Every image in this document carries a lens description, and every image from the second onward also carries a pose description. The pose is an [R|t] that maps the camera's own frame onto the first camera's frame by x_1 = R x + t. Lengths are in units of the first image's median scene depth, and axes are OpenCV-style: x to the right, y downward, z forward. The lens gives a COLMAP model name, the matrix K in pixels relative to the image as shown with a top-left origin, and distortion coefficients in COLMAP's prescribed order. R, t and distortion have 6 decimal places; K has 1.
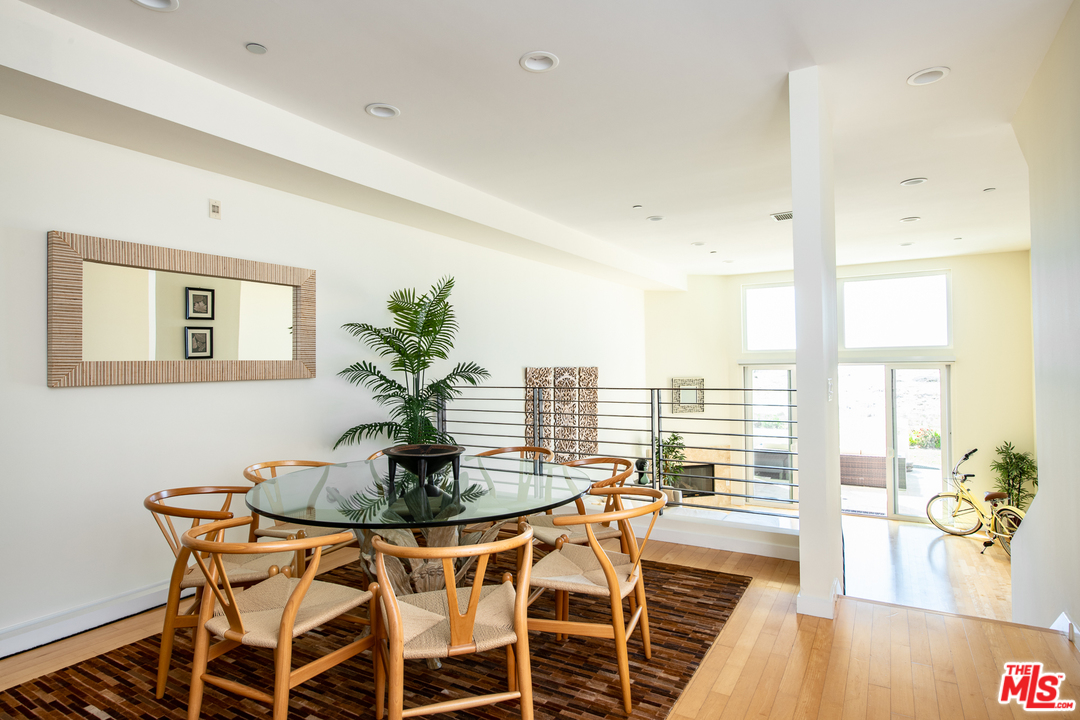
lens RADIAL K [[604.2, 0, 542.1], [0, 604.2, 356.7], [0, 0, 1]] dist [0.001704, -0.000030]
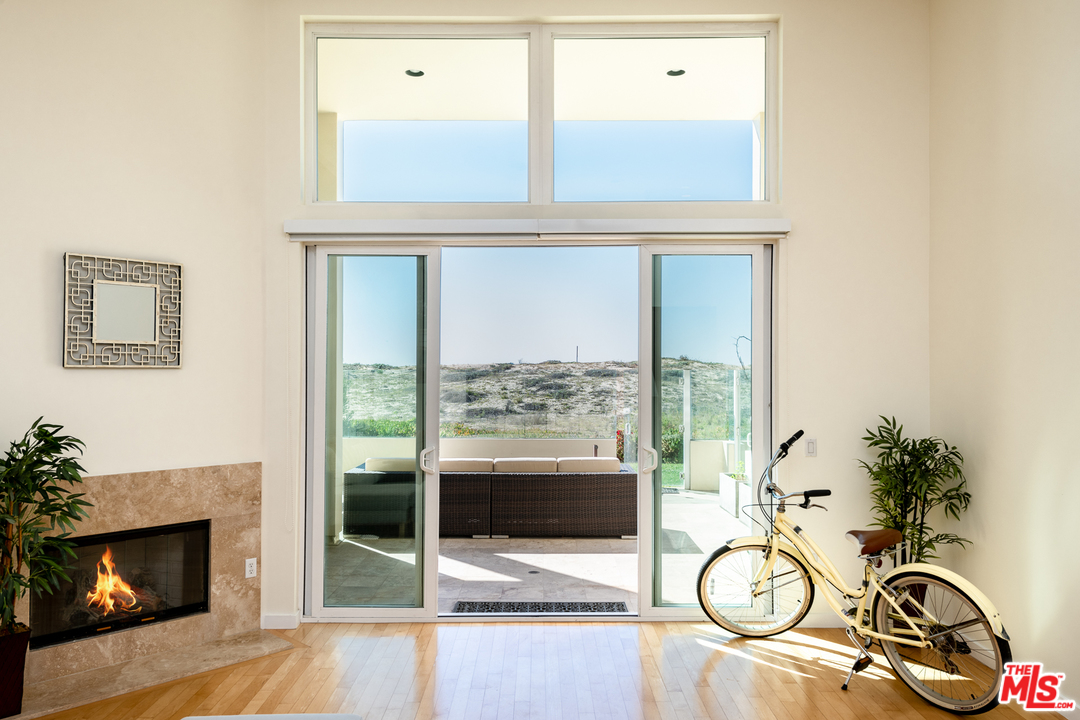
lens RADIAL K [[817.7, 0, 551.5], [0, 817.7, 363.3], [0, 0, 1]] dist [0.021259, -0.006750]
pose [[0.854164, 0.014847, 0.519791, 0.253235], [-0.017251, 0.999851, -0.000210, 0.107307], [-0.519717, -0.008787, 0.854293, 0.624868]]
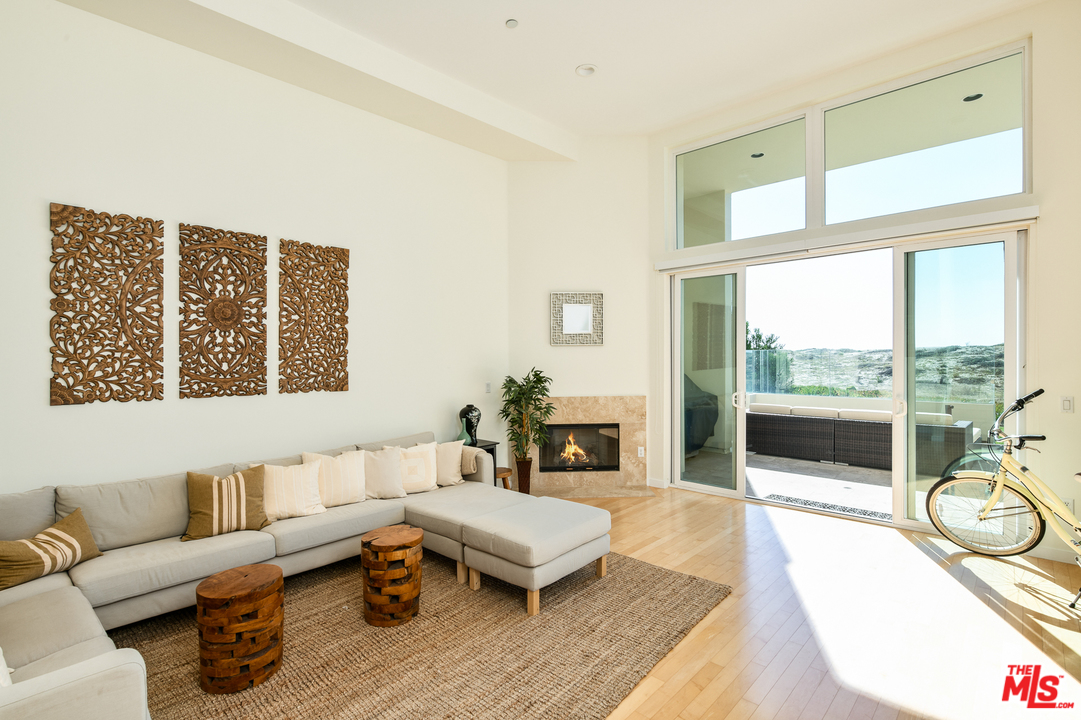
lens RADIAL K [[528.5, 0, 546.5], [0, 528.5, 360.7], [0, 0, 1]] dist [0.006095, -0.000075]
pose [[0.979737, 0.003184, -0.200263, 0.394723], [0.001748, 0.999700, 0.024450, 0.117824], [0.200280, -0.024305, 0.979437, 0.521911]]
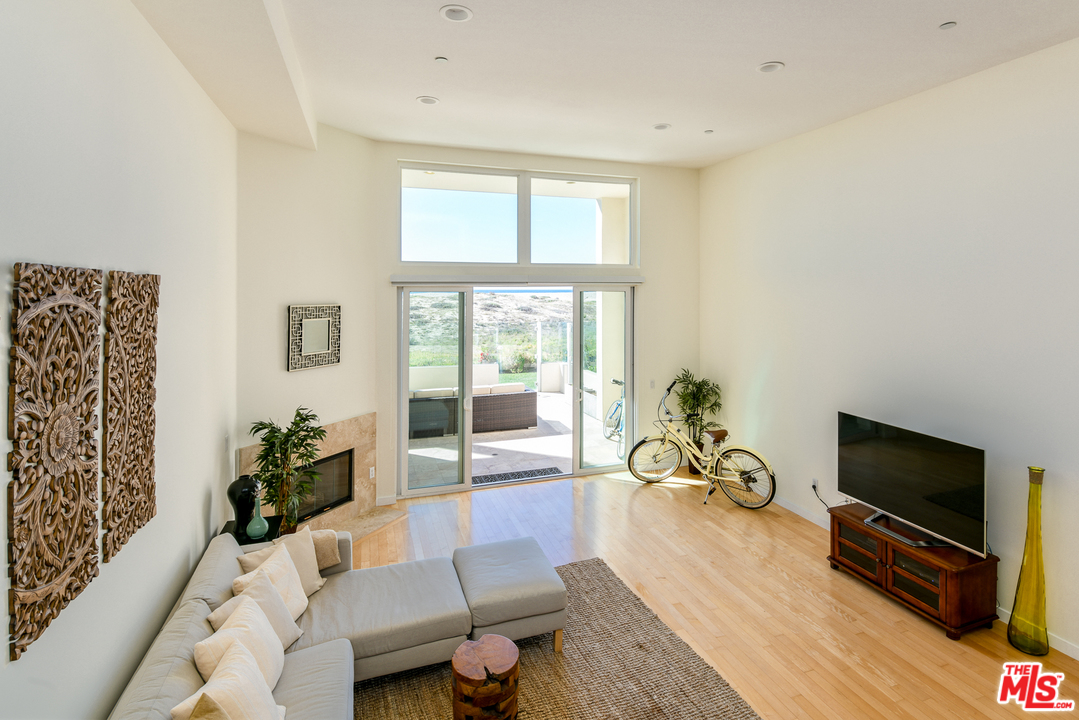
lens RADIAL K [[556.0, 0, 577.6], [0, 556.0, 289.9], [0, 0, 1]] dist [-0.004116, -0.002110]
pose [[0.627596, 0.012252, 0.778442, -0.009614], [-0.018143, 0.999835, -0.001110, 0.022006], [-0.778327, -0.013427, 0.627715, 0.596611]]
